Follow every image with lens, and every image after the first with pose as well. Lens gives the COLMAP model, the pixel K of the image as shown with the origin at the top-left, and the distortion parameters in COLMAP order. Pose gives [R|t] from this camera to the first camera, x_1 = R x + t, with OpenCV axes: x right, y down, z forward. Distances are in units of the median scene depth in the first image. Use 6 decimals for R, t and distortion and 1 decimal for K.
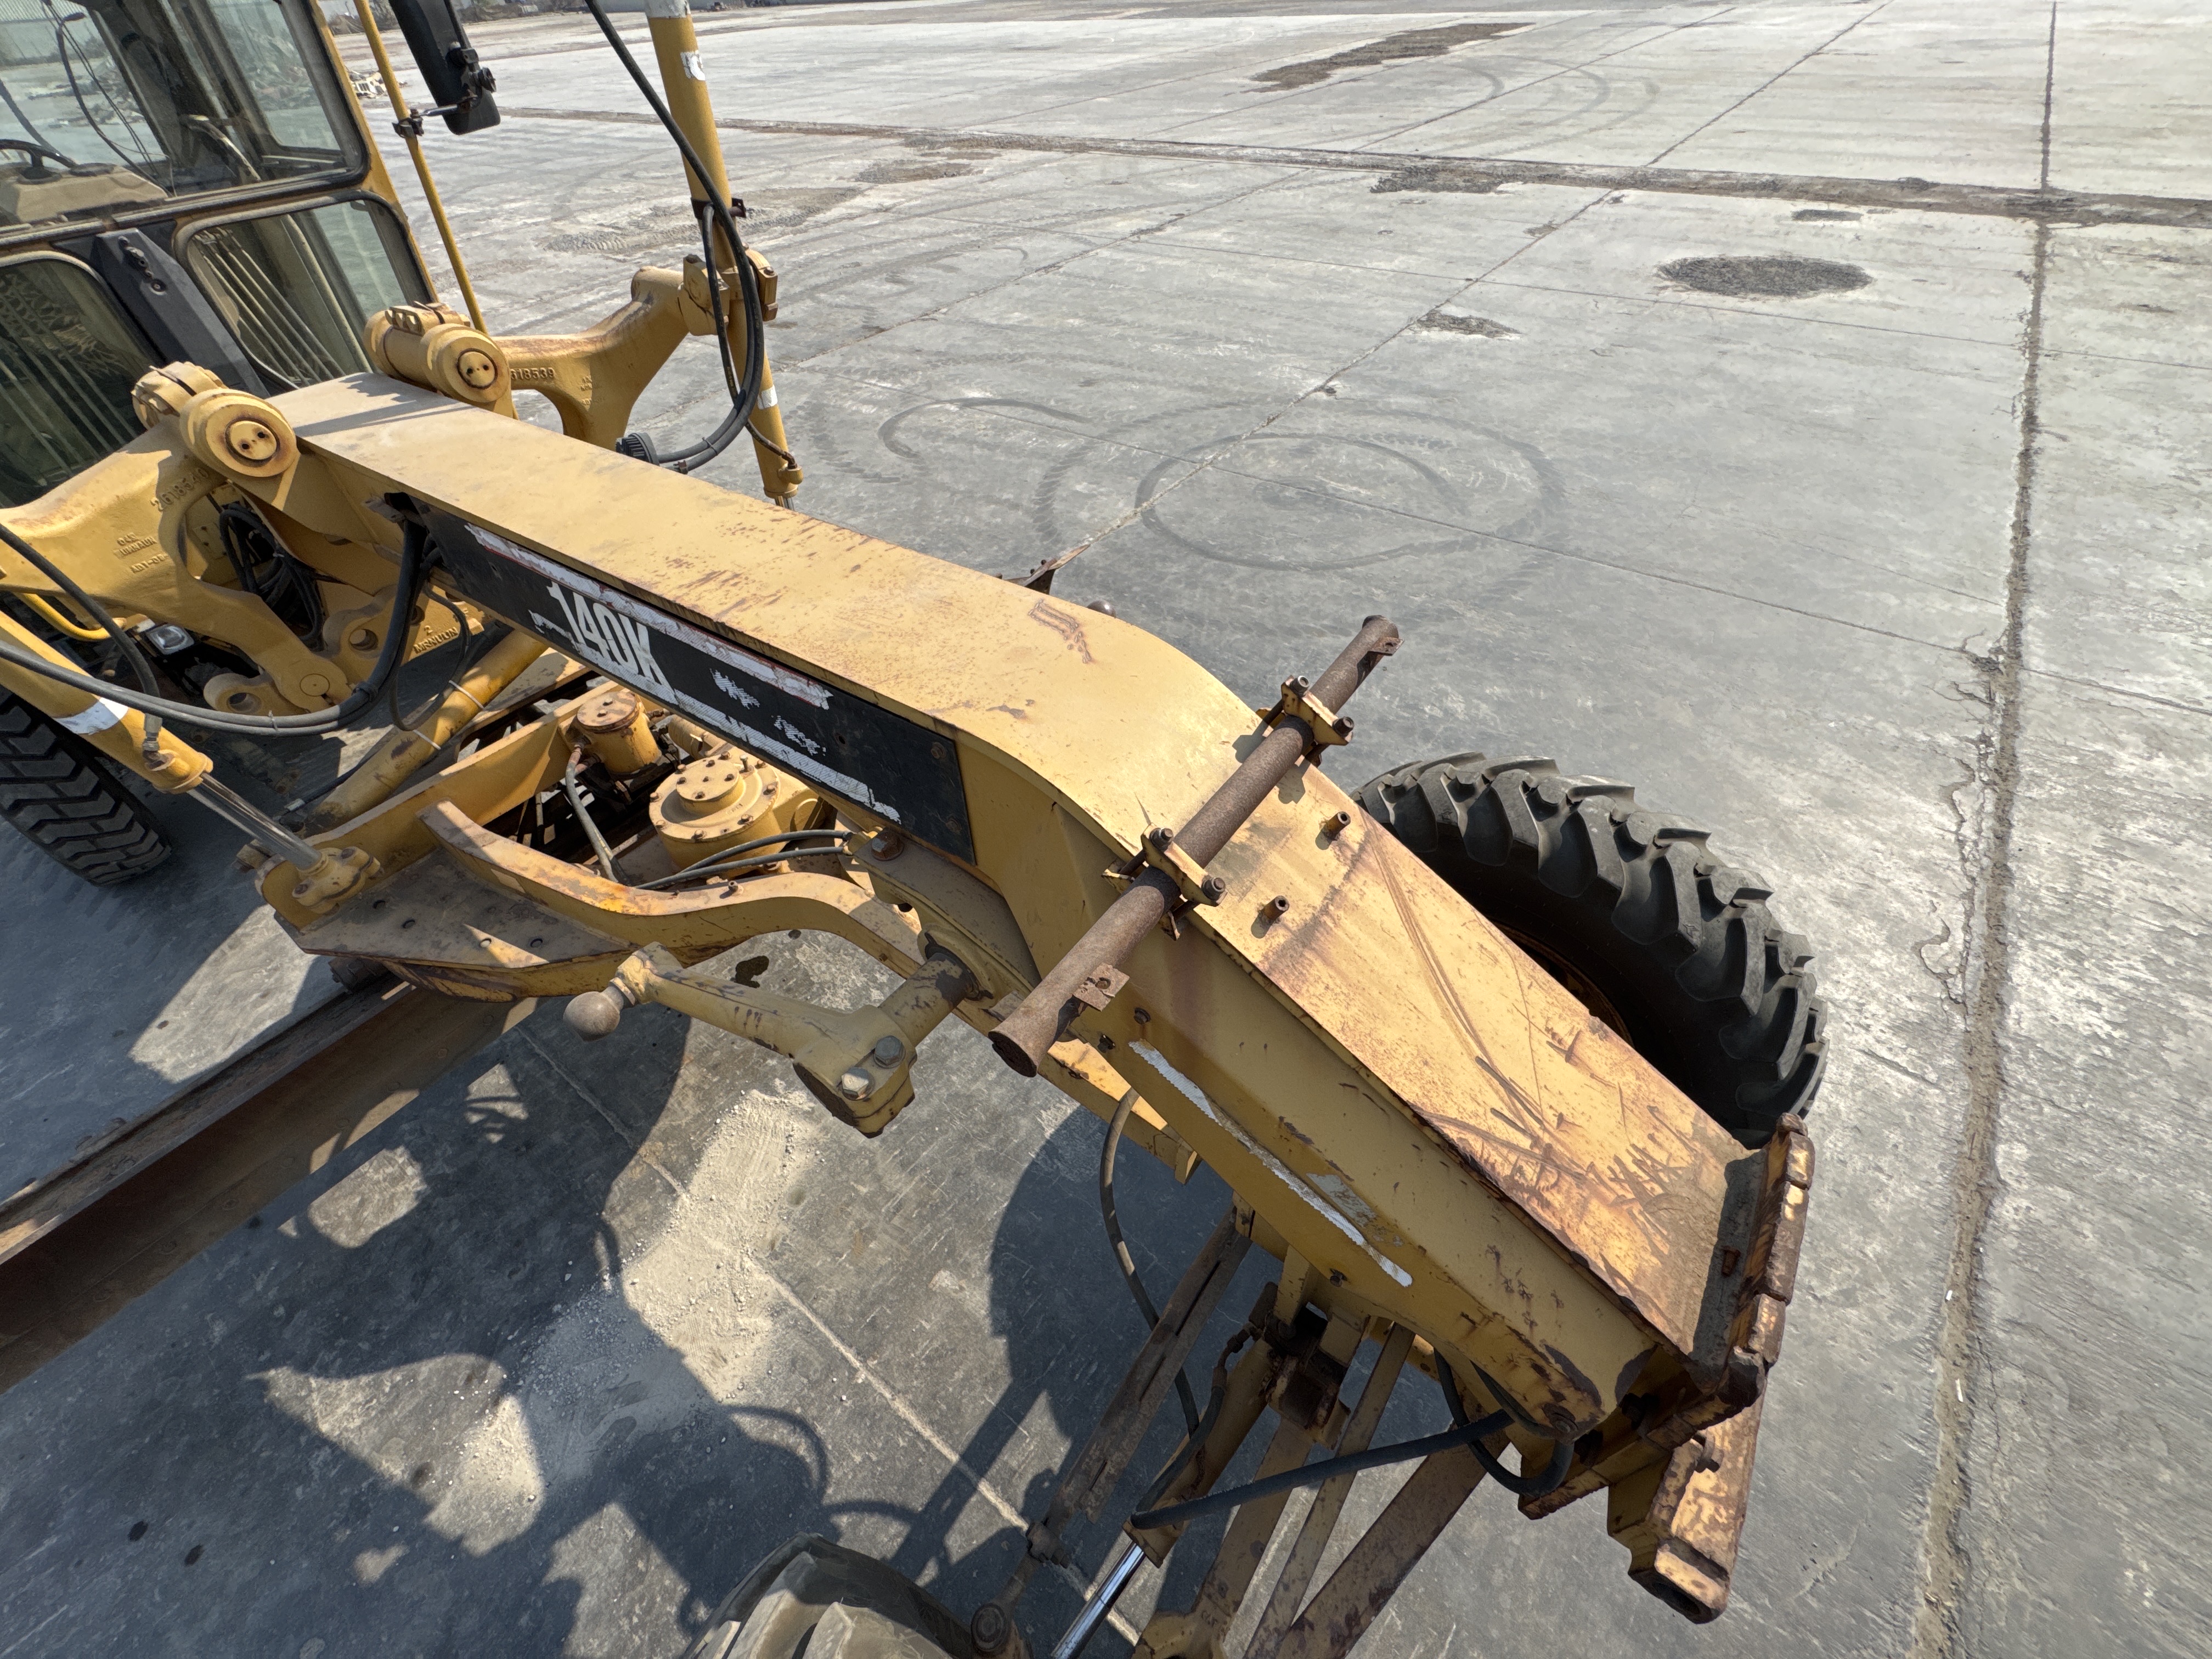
lens RADIAL K [[886.0, 0, 1106.0], [0, 886.0, 829.5], [0, 0, 1]] dist [-0.000122, 0.000354]
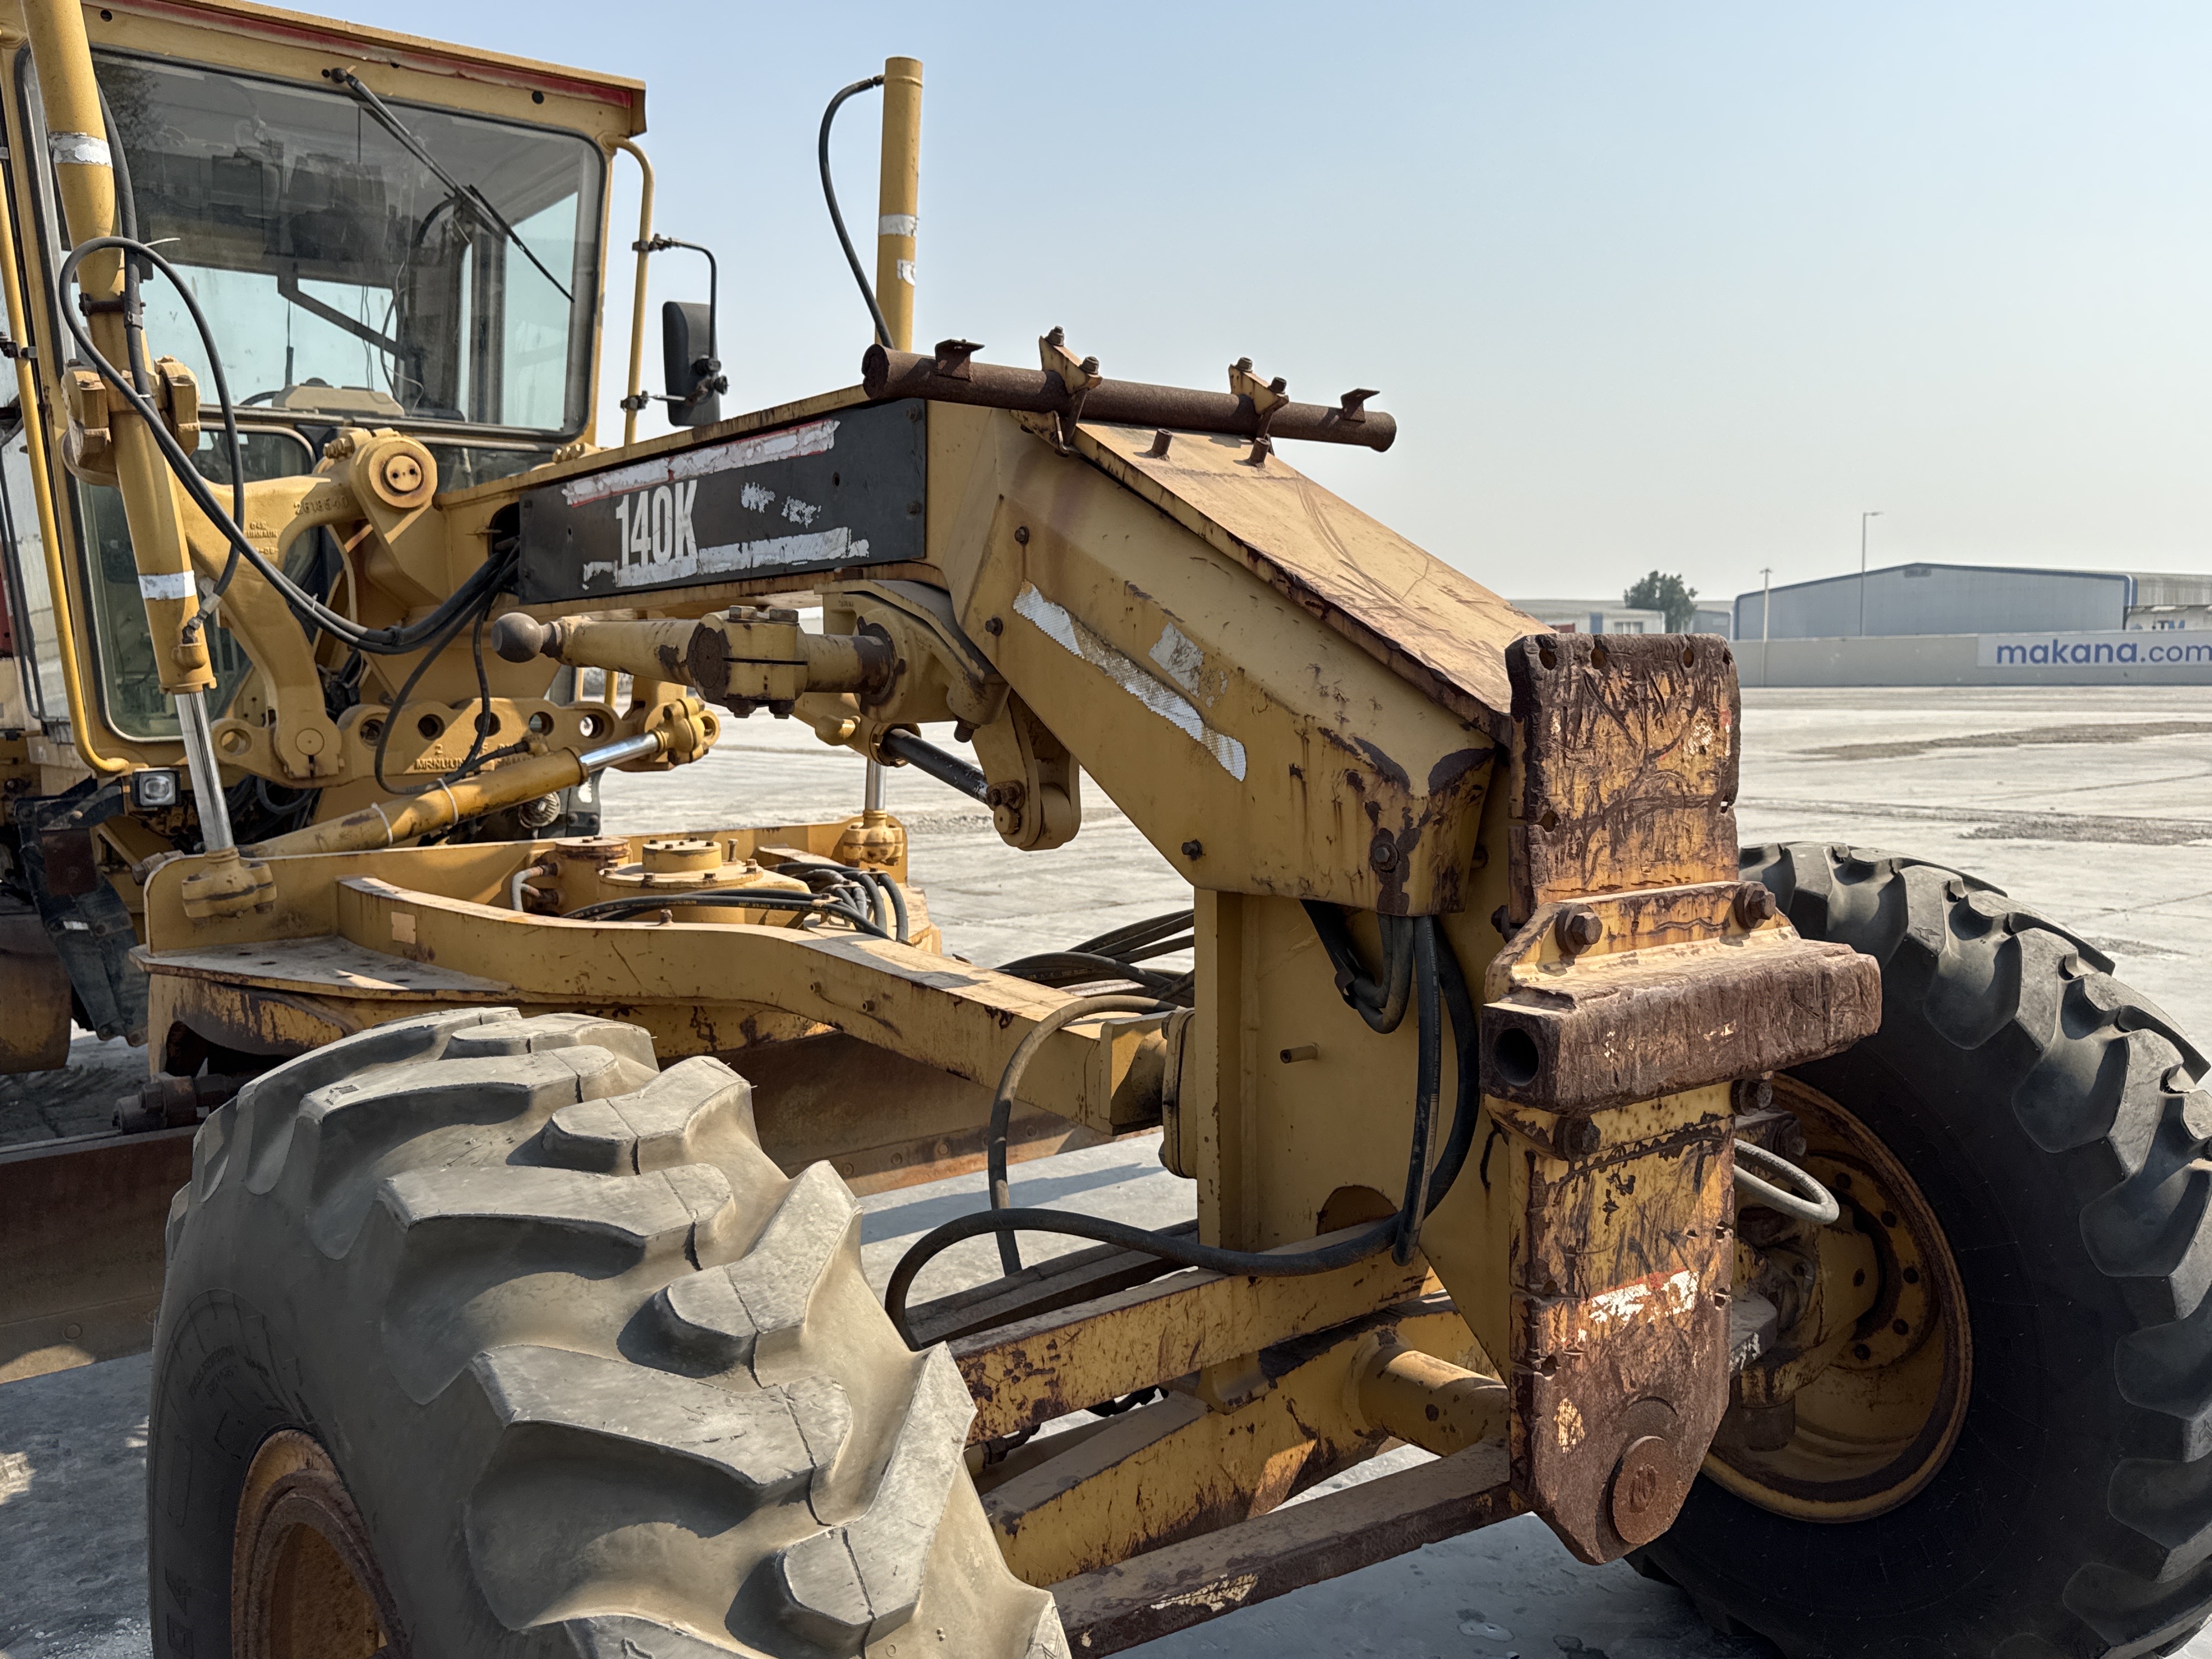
lens RADIAL K [[1779.2, 0, 1106.0], [0, 1779.2, 829.5], [0, 0, 1]] dist [0.050579, -0.065462]
pose [[0.963790, 0.060617, -0.259682, 0.273771], [-0.210565, 0.770519, -0.601634, 0.672183], [0.163620, 0.634529, 0.755382, -0.125153]]
